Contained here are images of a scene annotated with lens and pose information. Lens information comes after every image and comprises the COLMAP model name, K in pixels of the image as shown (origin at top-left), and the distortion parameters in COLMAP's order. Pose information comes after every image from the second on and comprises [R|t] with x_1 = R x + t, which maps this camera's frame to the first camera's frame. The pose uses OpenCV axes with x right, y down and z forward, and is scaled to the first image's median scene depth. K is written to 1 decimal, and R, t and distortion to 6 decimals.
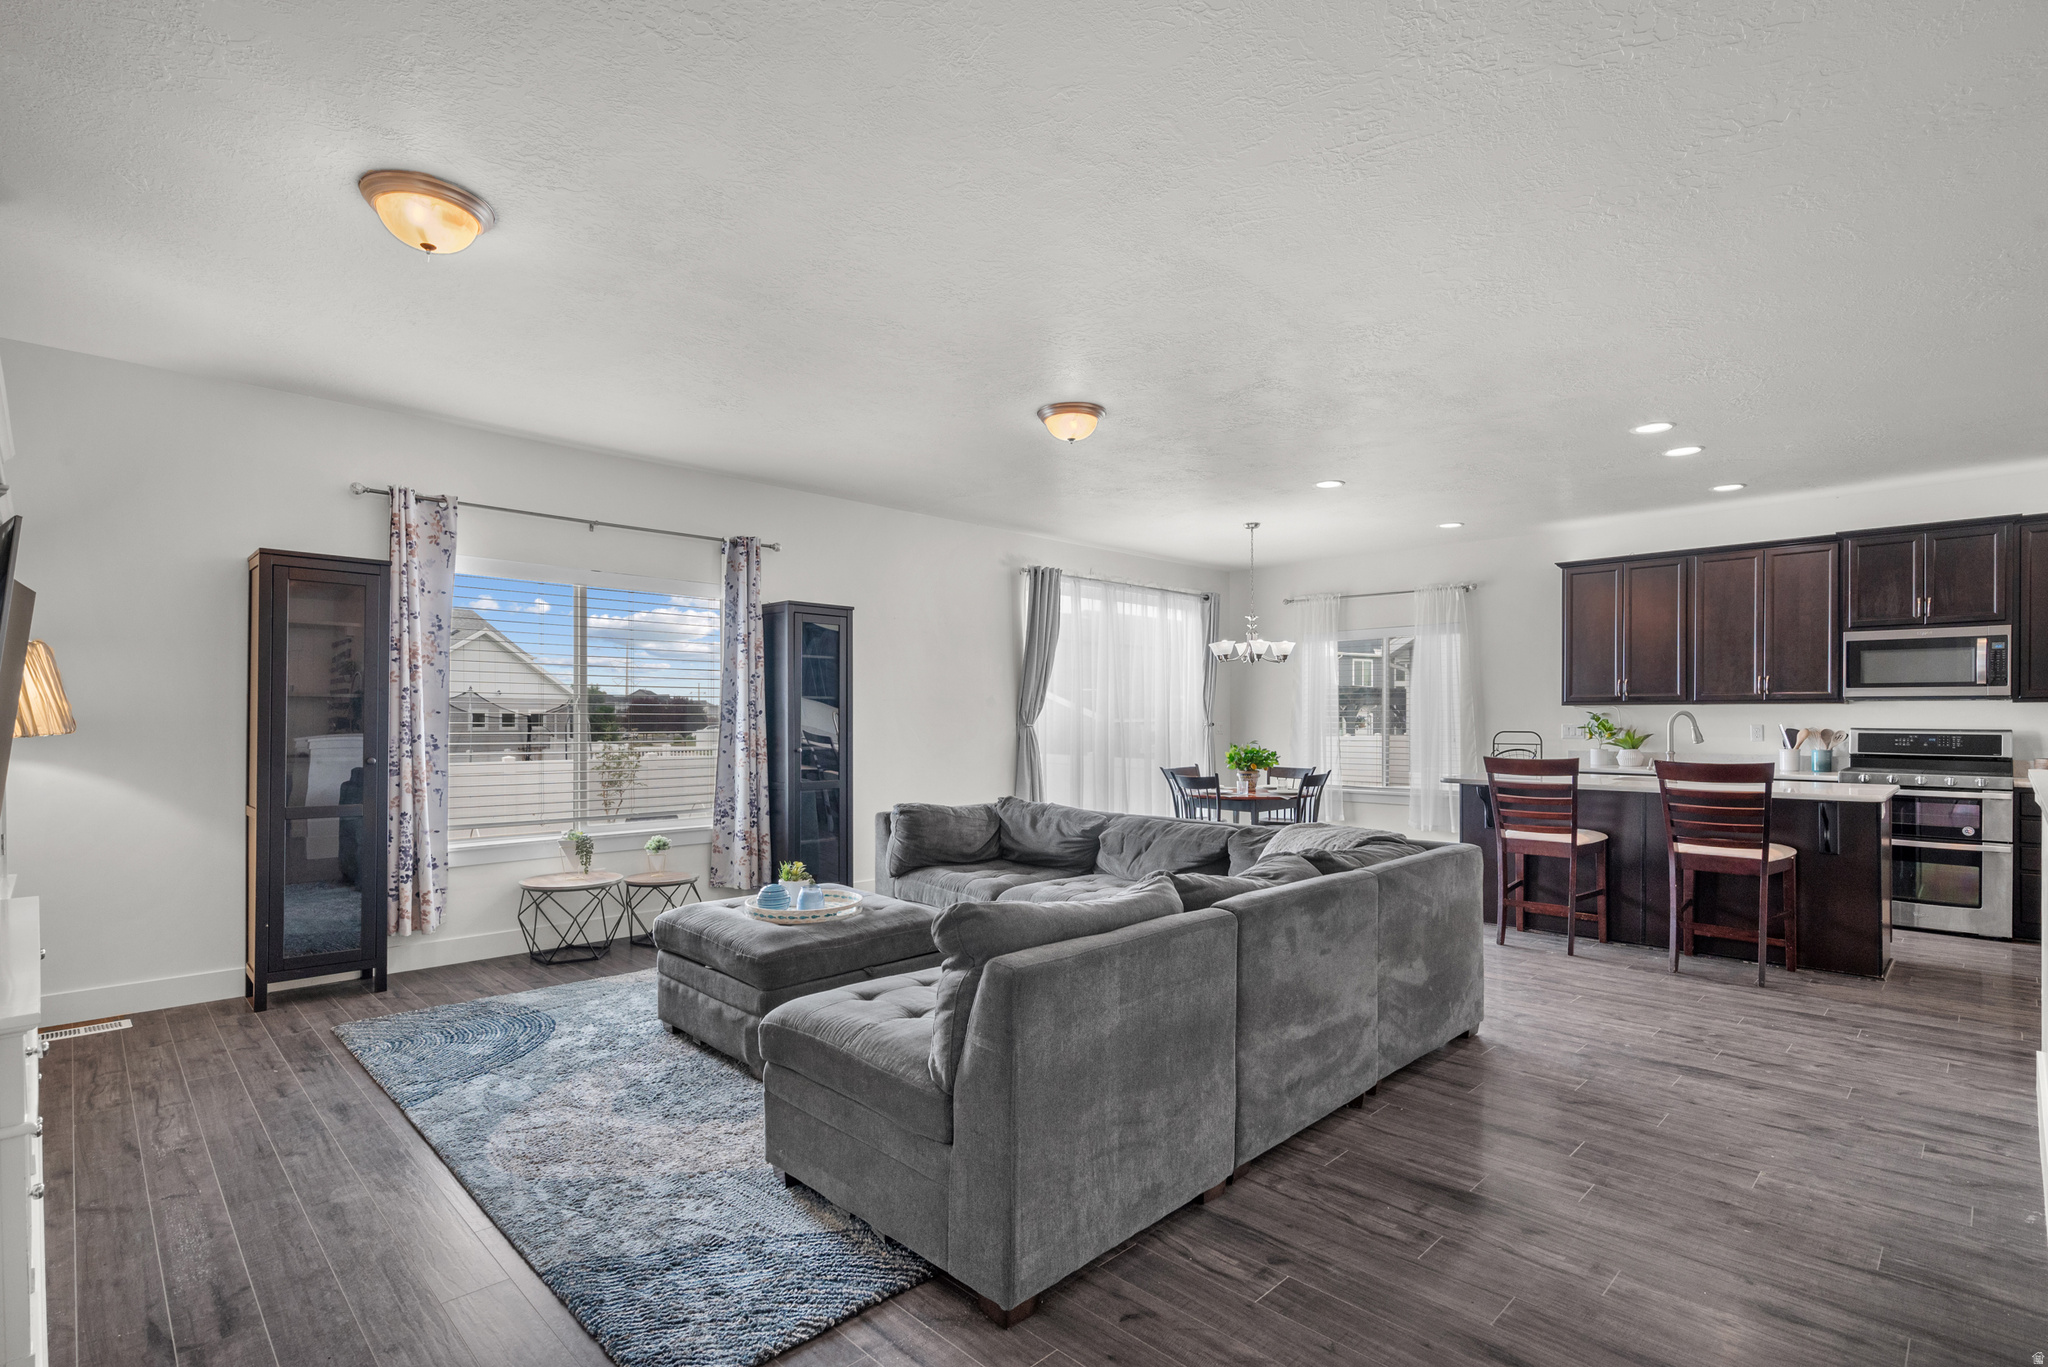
lens RADIAL K [[975.0, 0, 1025.4], [0, 975.0, 701.0], [0, 0, 1]] dist [-0.003020, 0.000634]
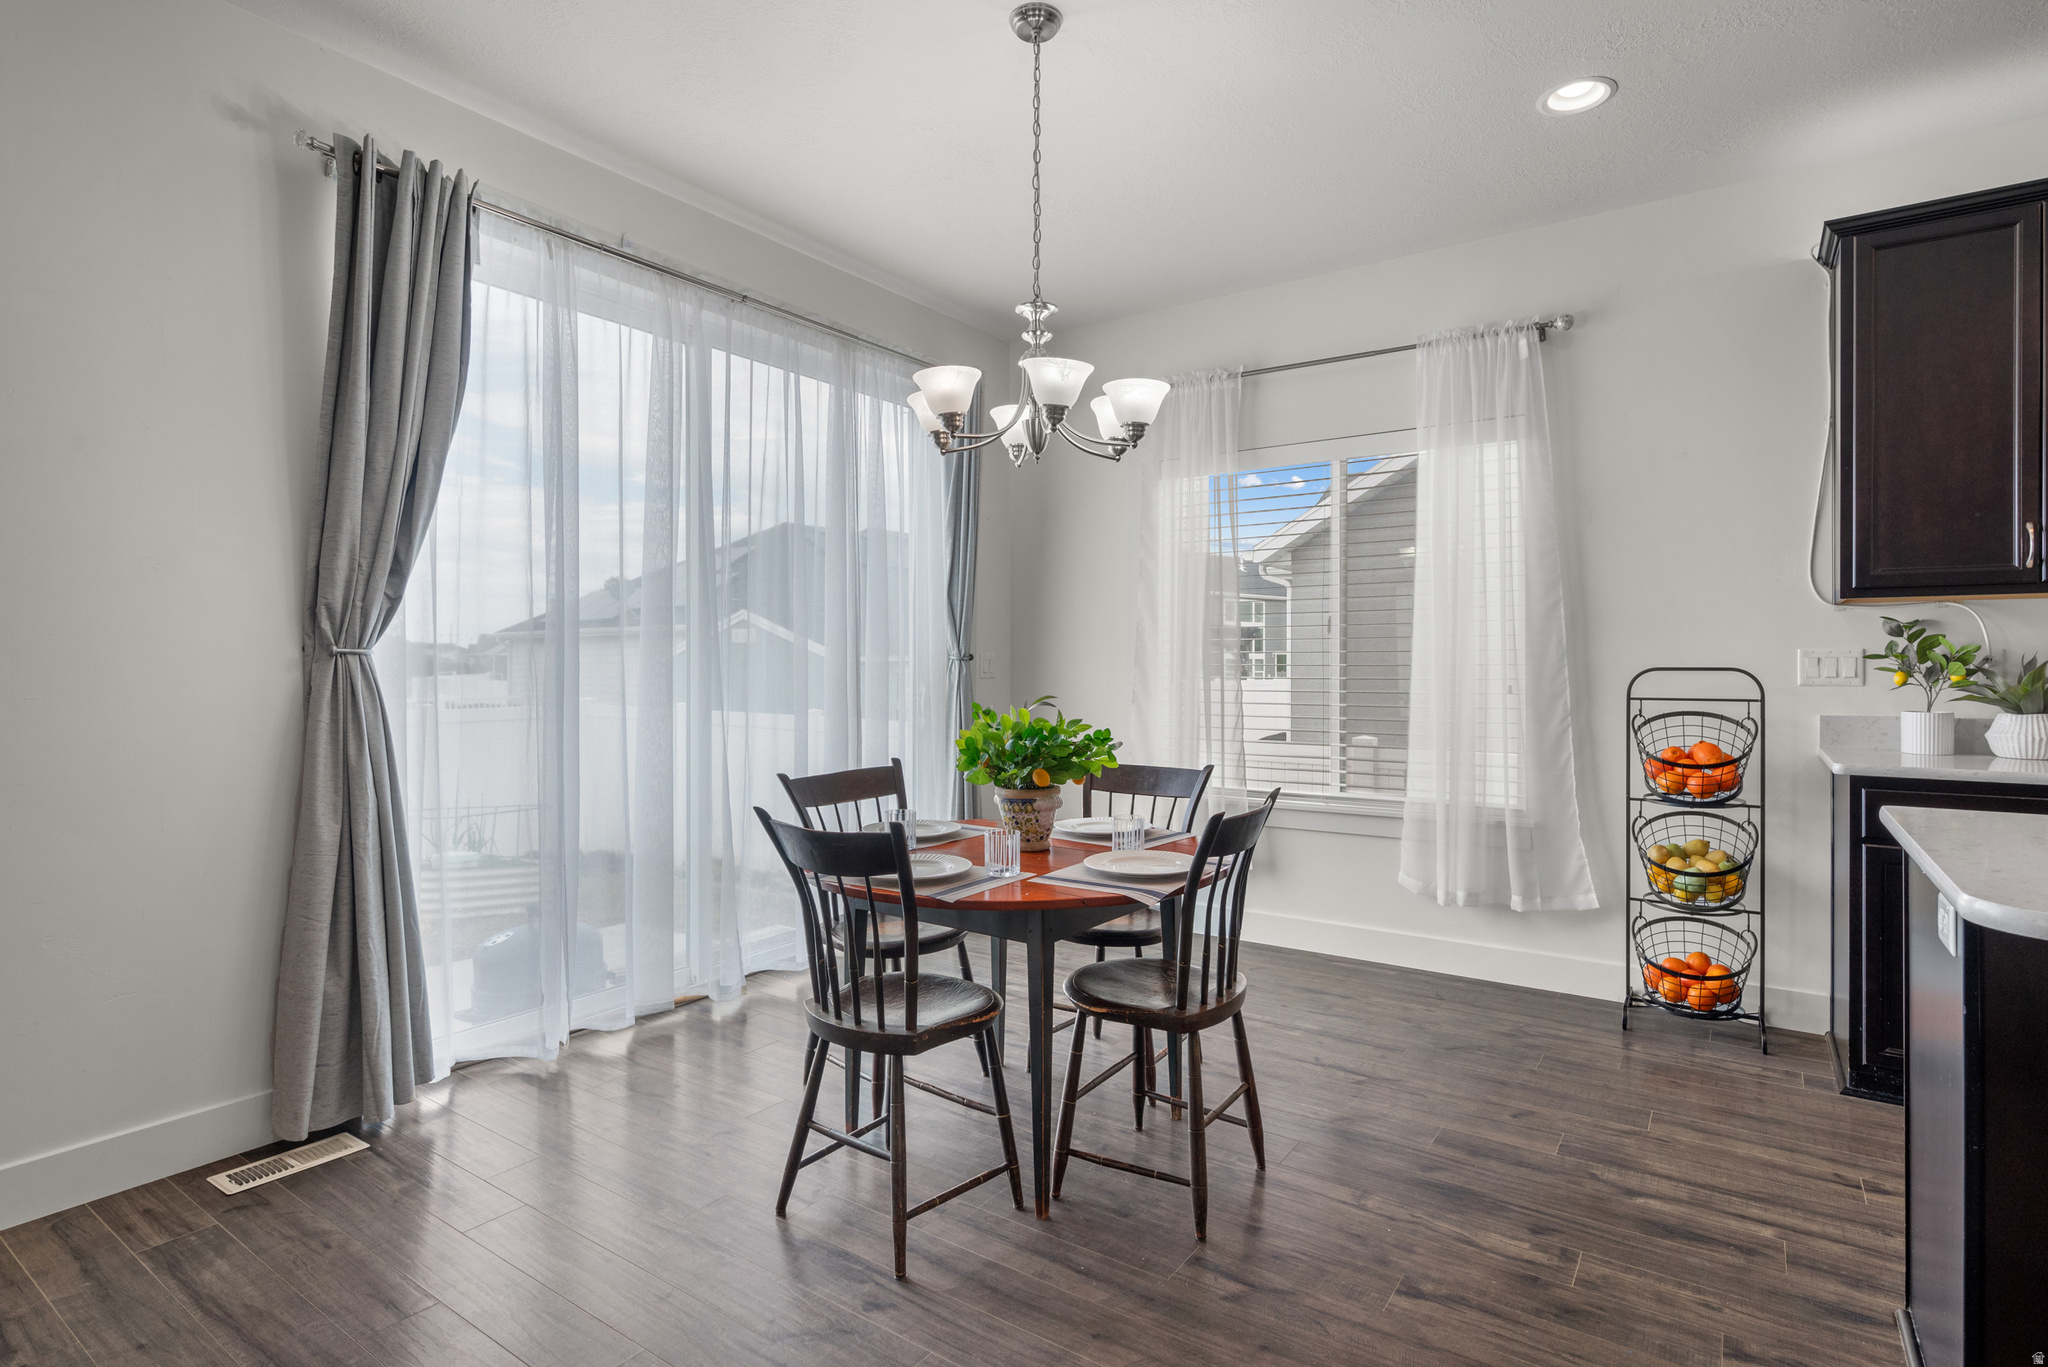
lens RADIAL K [[1023.4, 0, 1025.9], [0, 1023.4, 663.6], [0, 0, 1]] dist [0.000414, 0.000137]
pose [[0.983100, -0.000854, 0.183070, 0.220488], [-0.001964, 0.999882, 0.015208, 0.032343], [-0.183061, -0.015311, 0.982982, 0.881630]]
